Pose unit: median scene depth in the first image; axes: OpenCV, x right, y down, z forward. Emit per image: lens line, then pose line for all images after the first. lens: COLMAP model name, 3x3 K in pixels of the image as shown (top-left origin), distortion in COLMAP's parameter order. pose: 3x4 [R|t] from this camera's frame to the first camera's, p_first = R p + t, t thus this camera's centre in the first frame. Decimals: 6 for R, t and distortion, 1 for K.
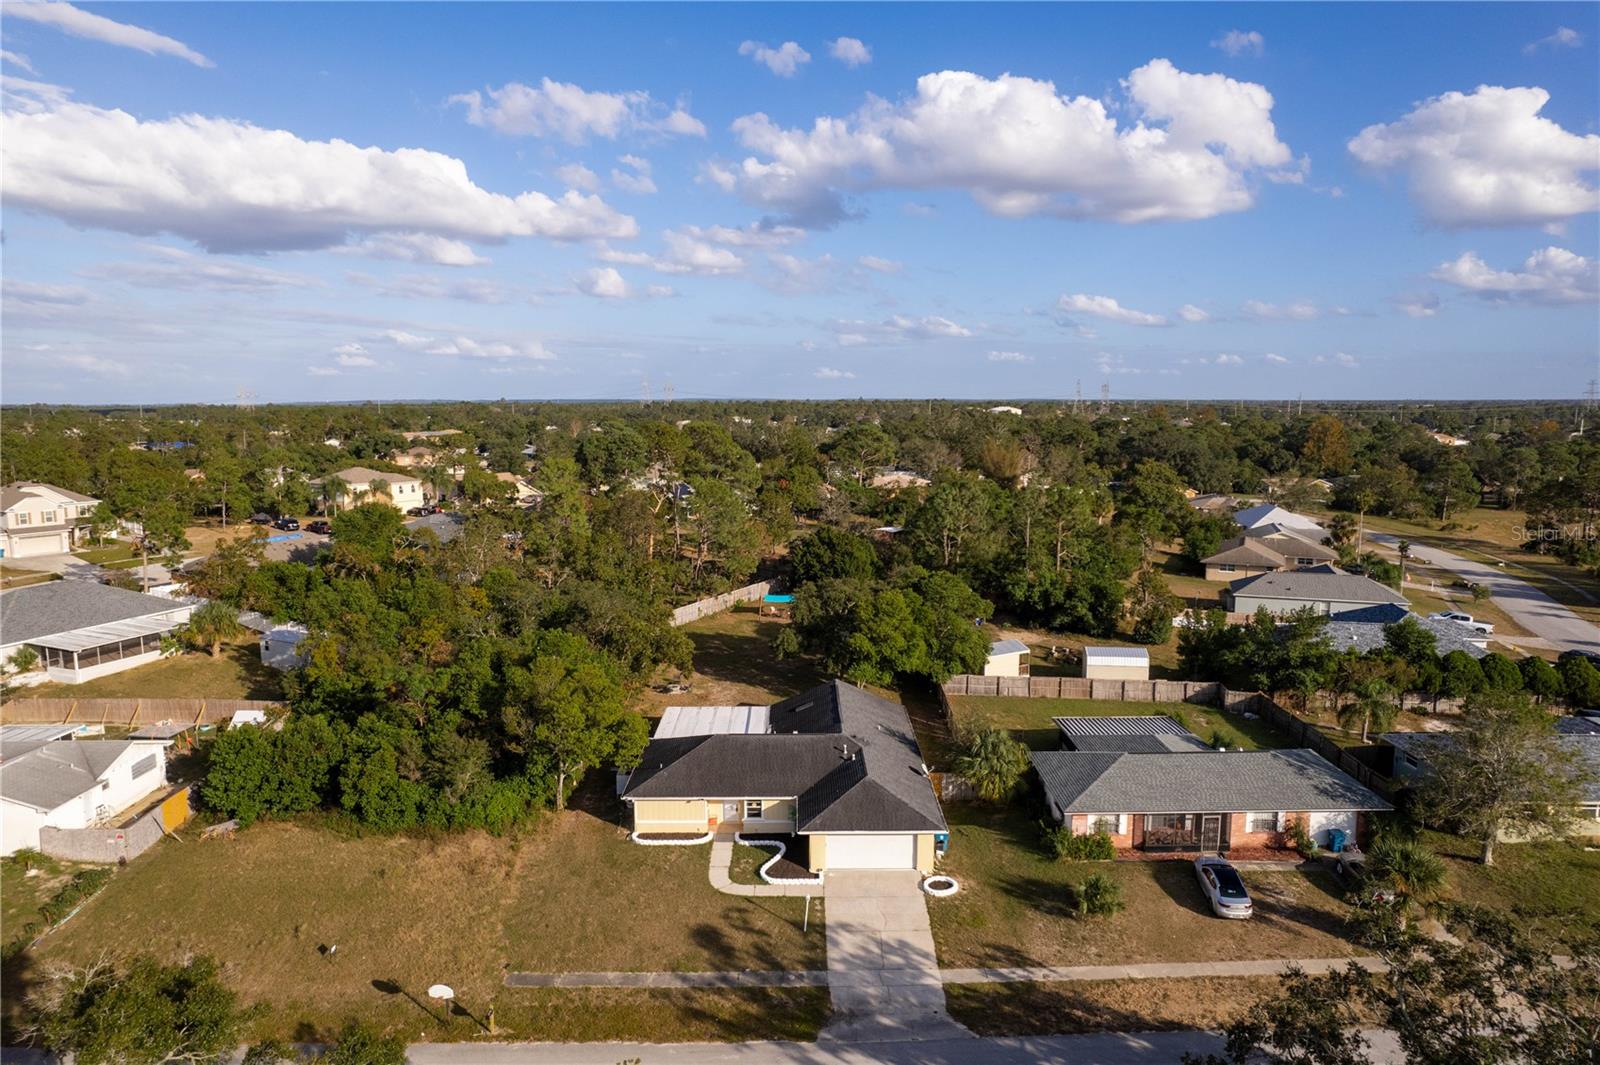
lens RADIAL K [[1057.7, 0, 809.6], [0, 1057.7, 535.8], [0, 0, 1]] dist [-0.074021, 0.076118]
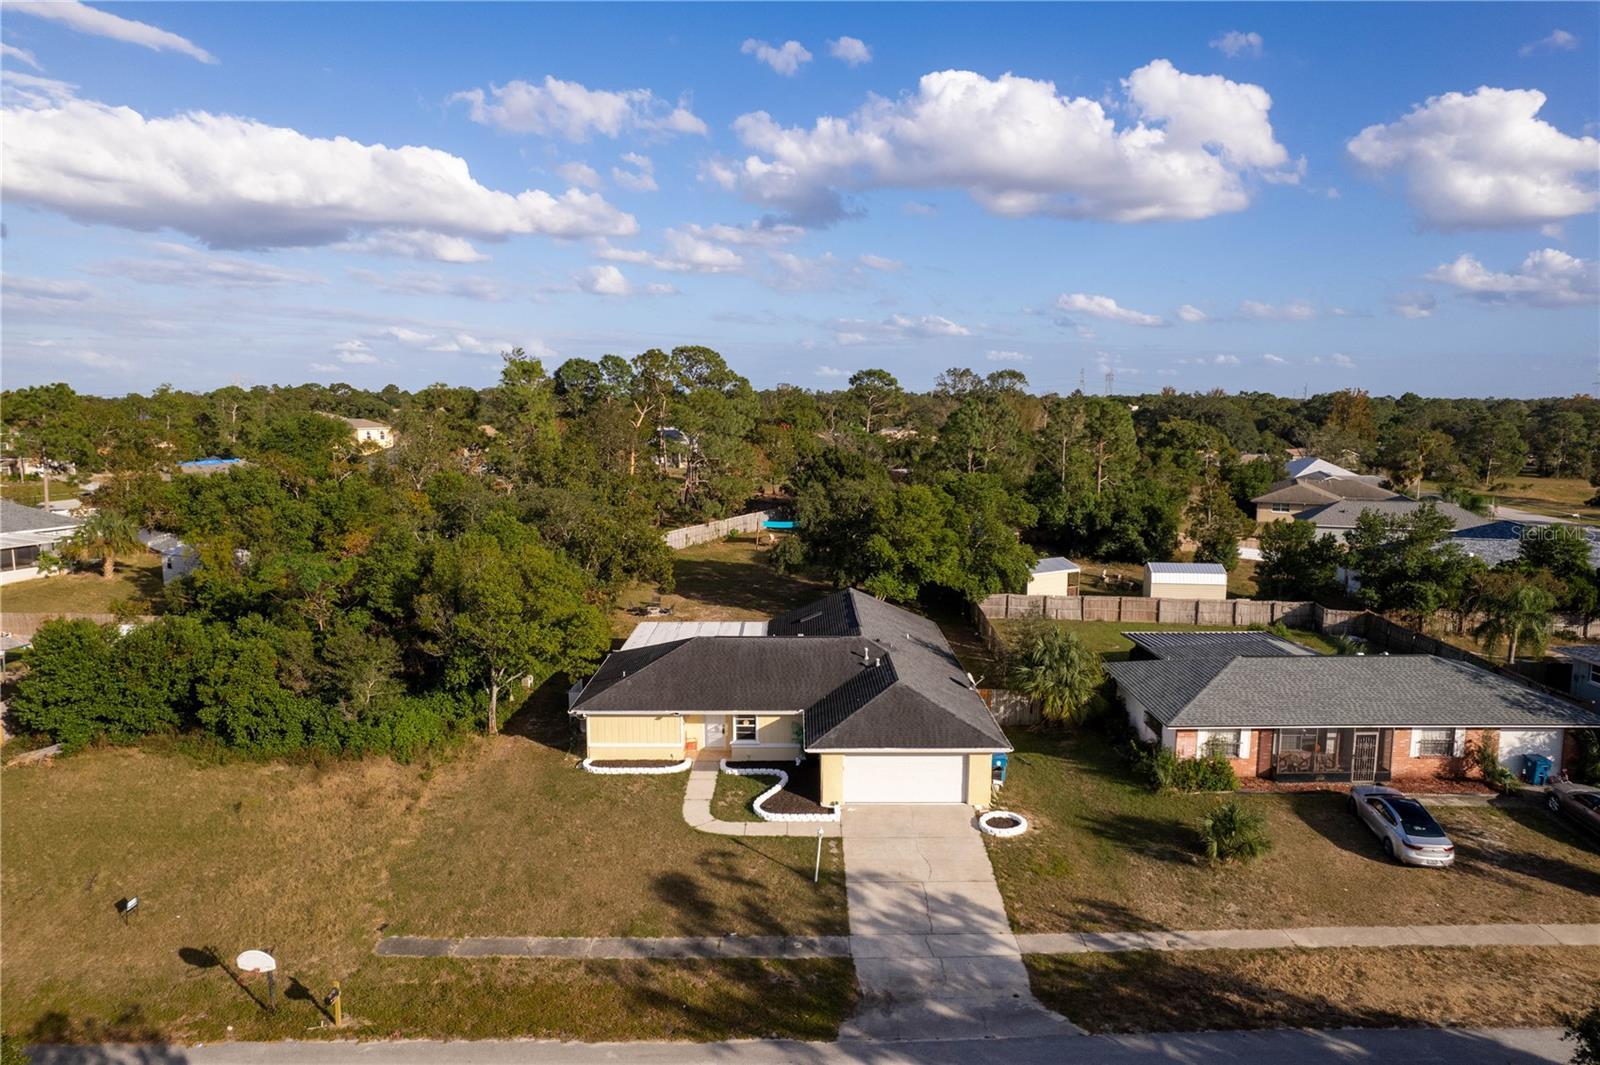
lens RADIAL K [[1053.4, 0, 809.2], [0, 1053.4, 527.4], [0, 0, 1]] dist [-0.082508, 0.091022]
pose [[0.999992, 0.004095, 0.000346, -0.008346], [-0.004093, 0.999974, -0.005981, 0.118844], [-0.000370, 0.005980, 0.999982, 0.247339]]
